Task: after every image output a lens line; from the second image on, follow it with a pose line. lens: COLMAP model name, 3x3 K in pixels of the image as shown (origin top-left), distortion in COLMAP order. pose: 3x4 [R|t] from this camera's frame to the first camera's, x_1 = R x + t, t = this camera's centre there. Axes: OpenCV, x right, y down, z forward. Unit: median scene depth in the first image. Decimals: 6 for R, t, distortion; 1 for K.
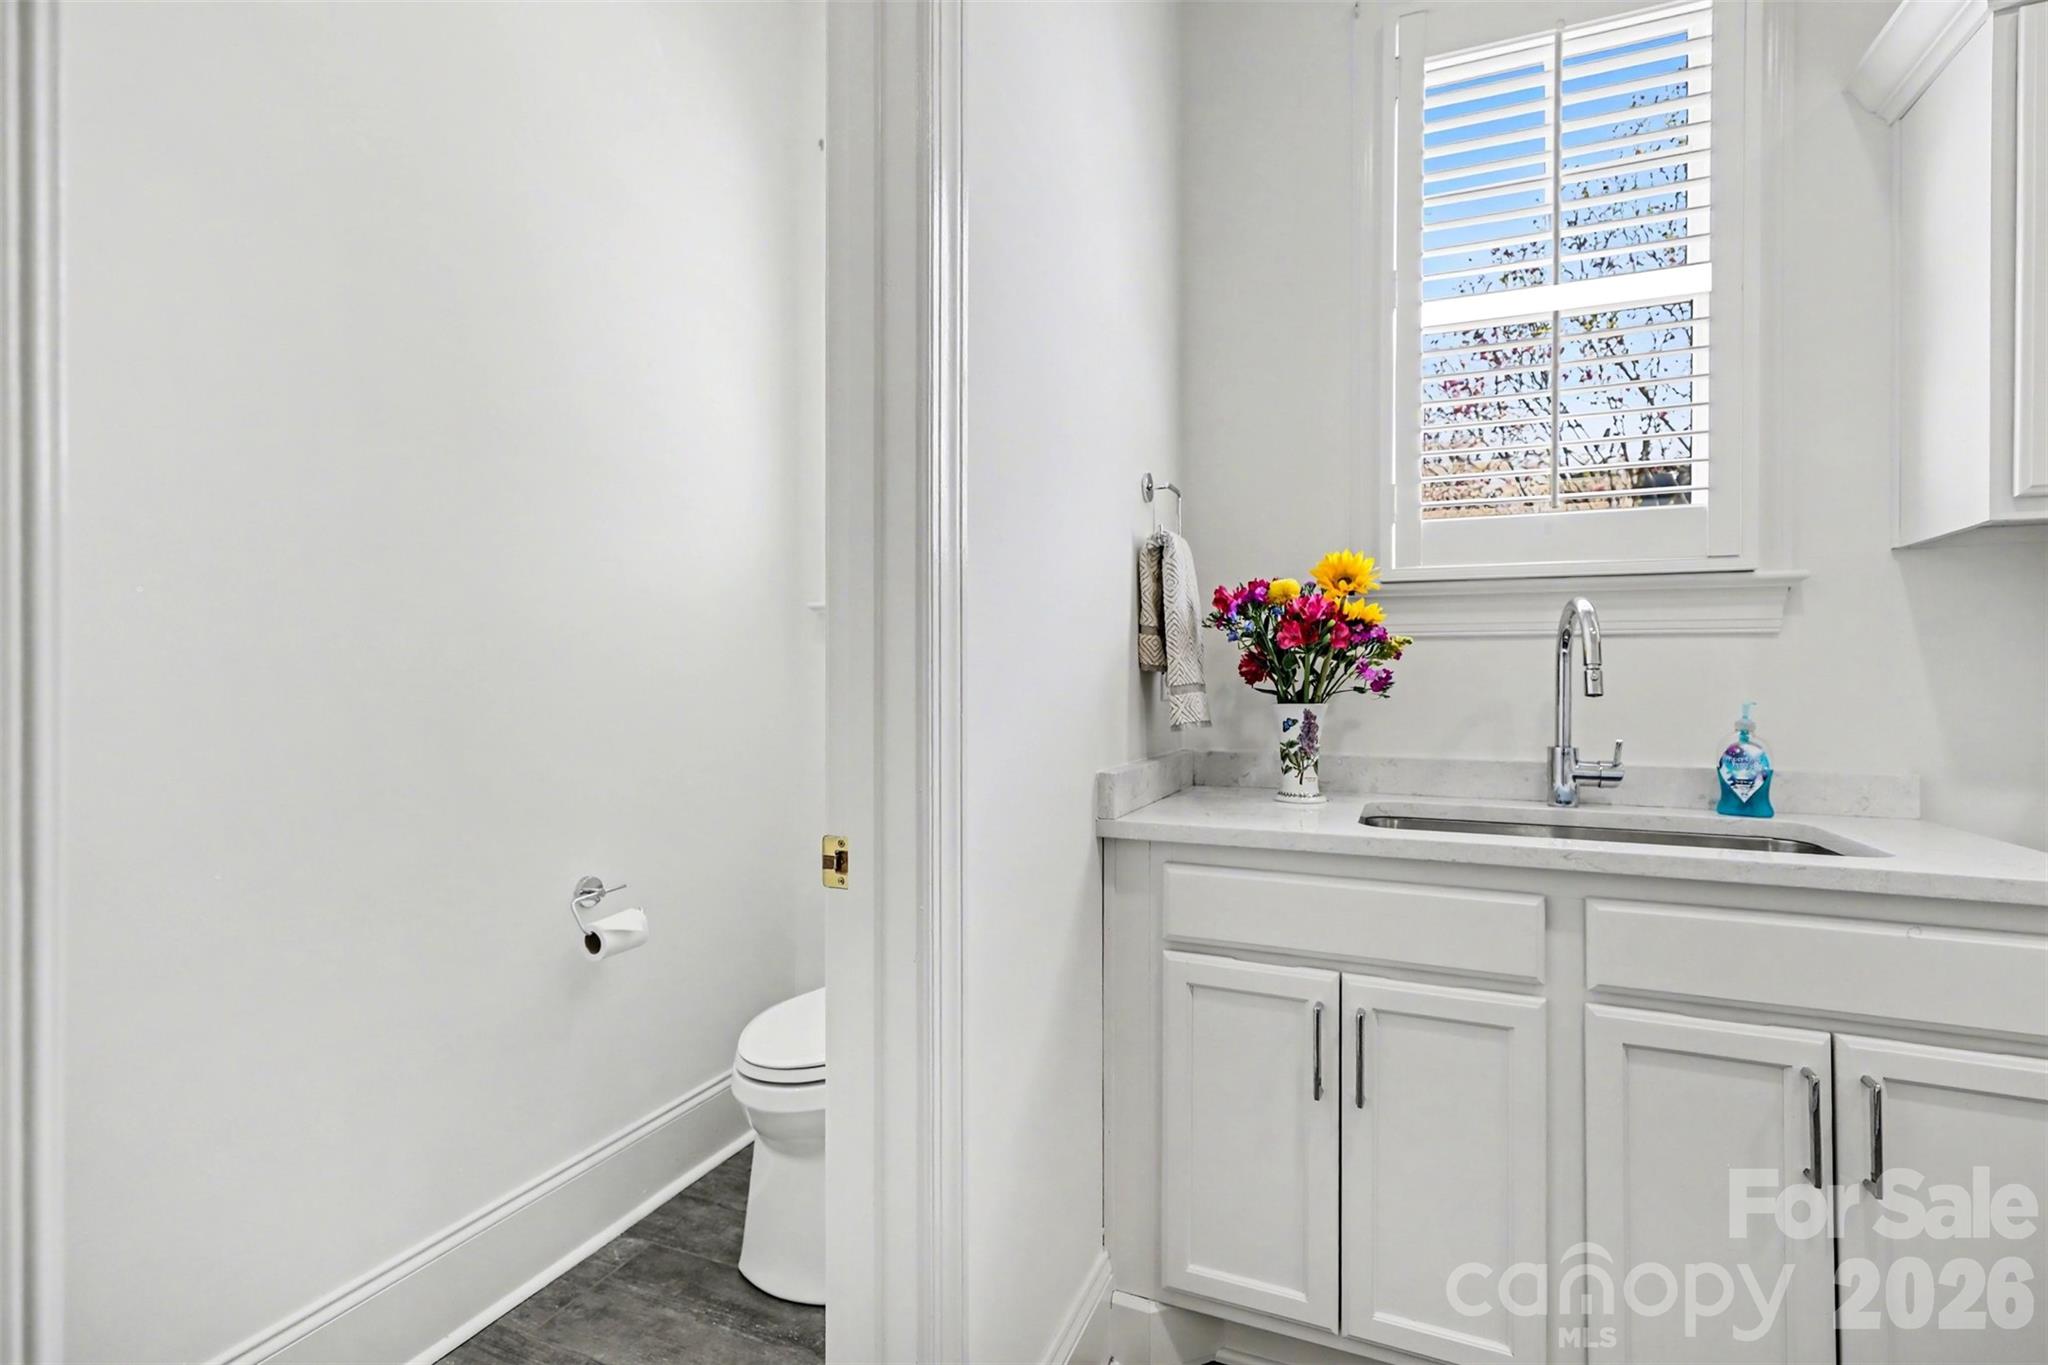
lens RADIAL K [[944.5, 0, 1026.4], [0, 944.5, 681.2], [0, 0, 1]] dist [0.000013, 0.001071]
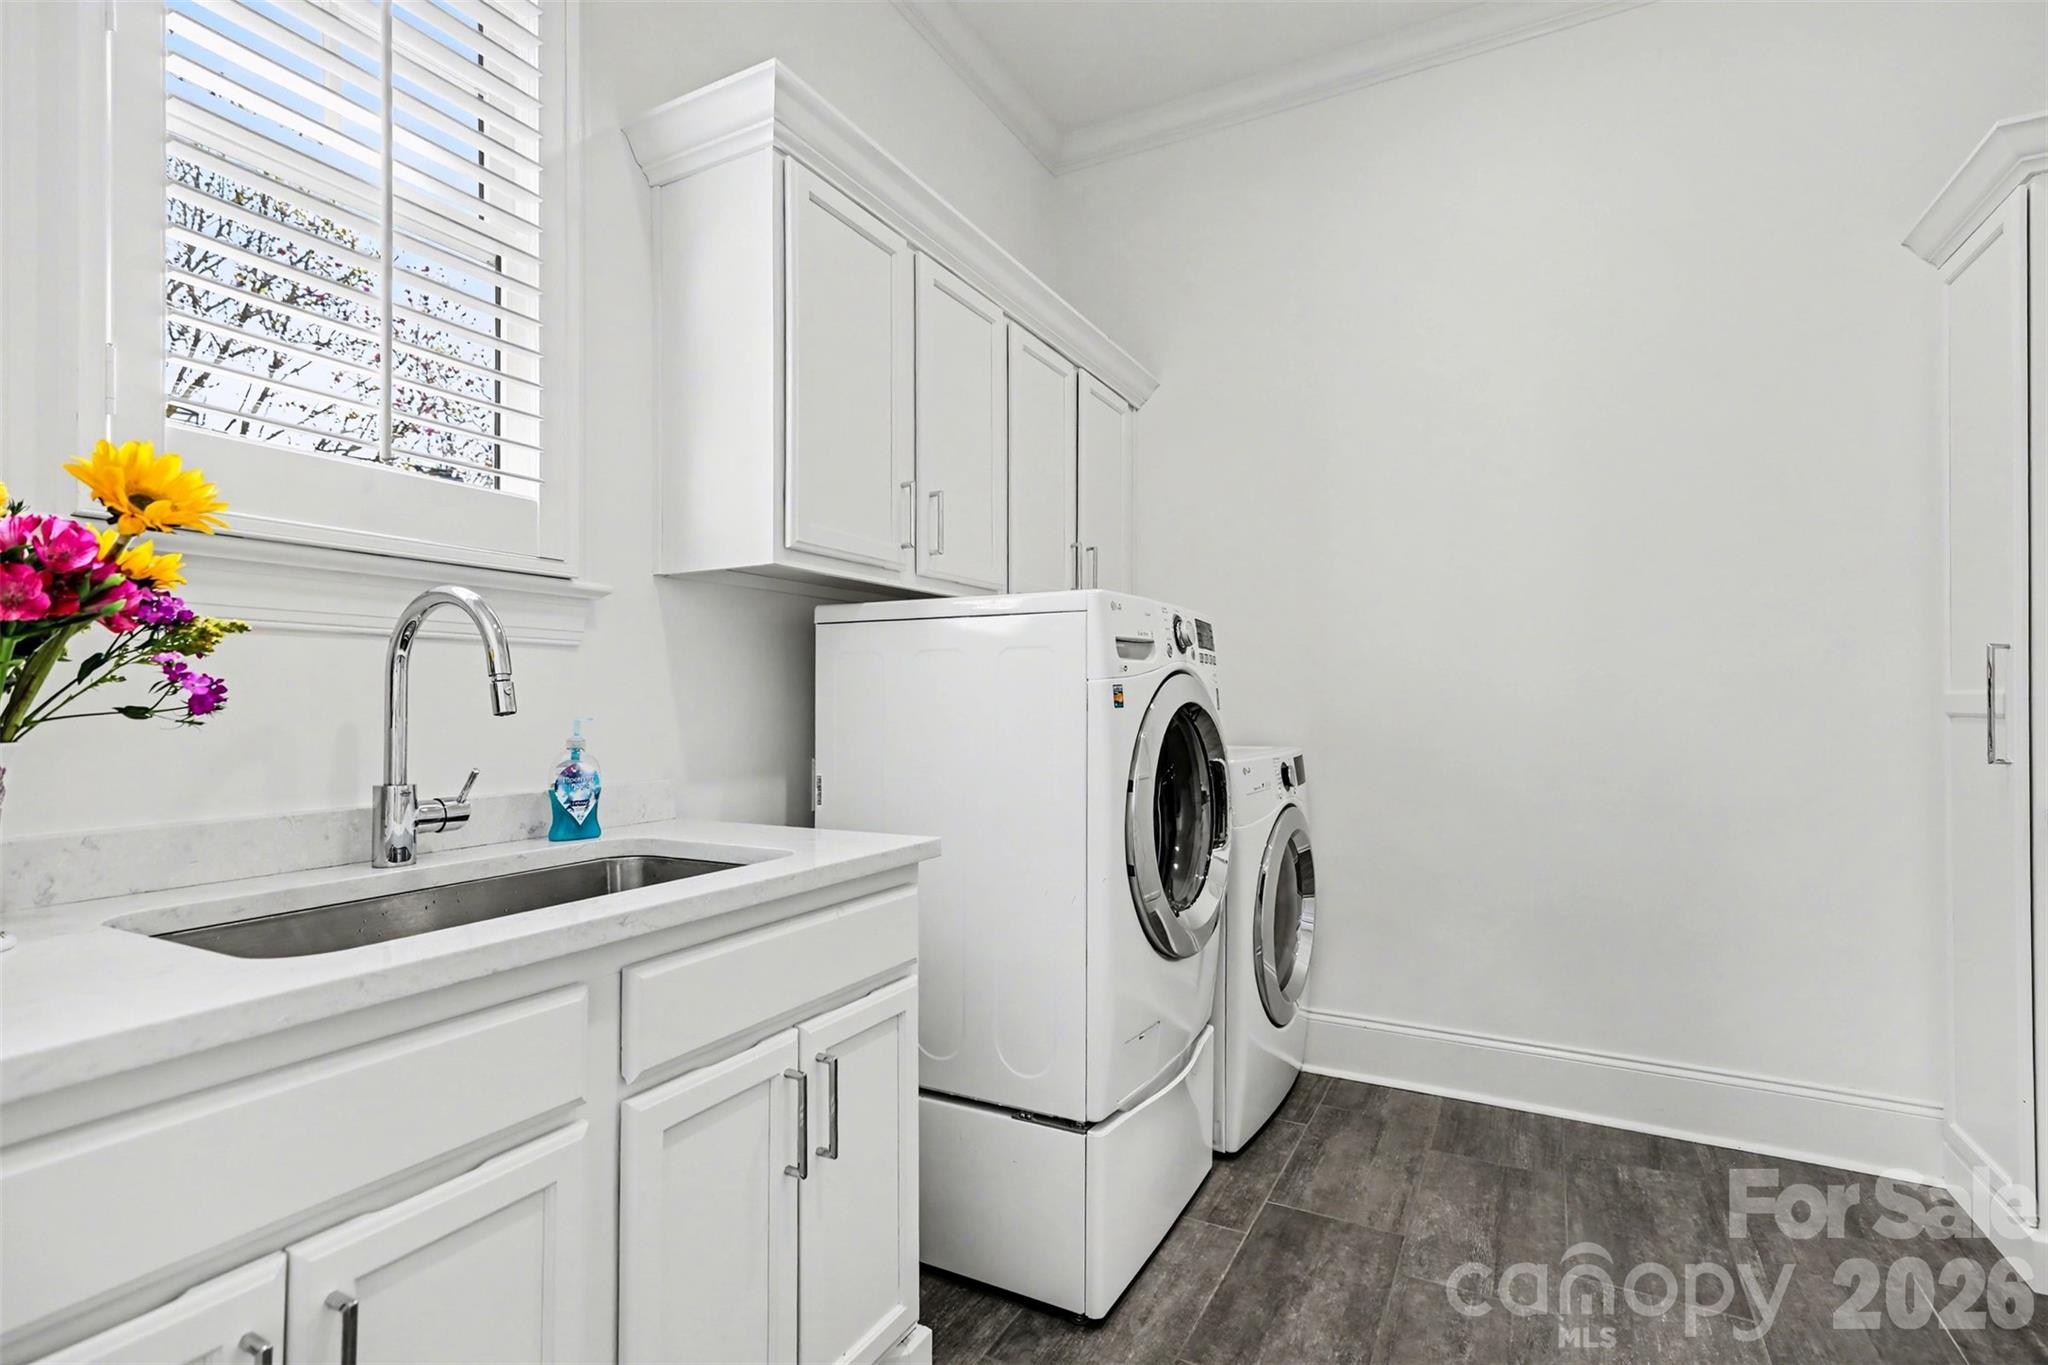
lens RADIAL K [[944.5, 0, 1028.3], [0, 944.5, 693.1], [0, 0, 1]] dist [0.000013, 0.001071]
pose [[0.094853, 0.003553, 0.995485, -0.130454], [-0.000926, 0.999994, -0.003481, 0.000205], [-0.995491, -0.000592, 0.094856, 0.465403]]
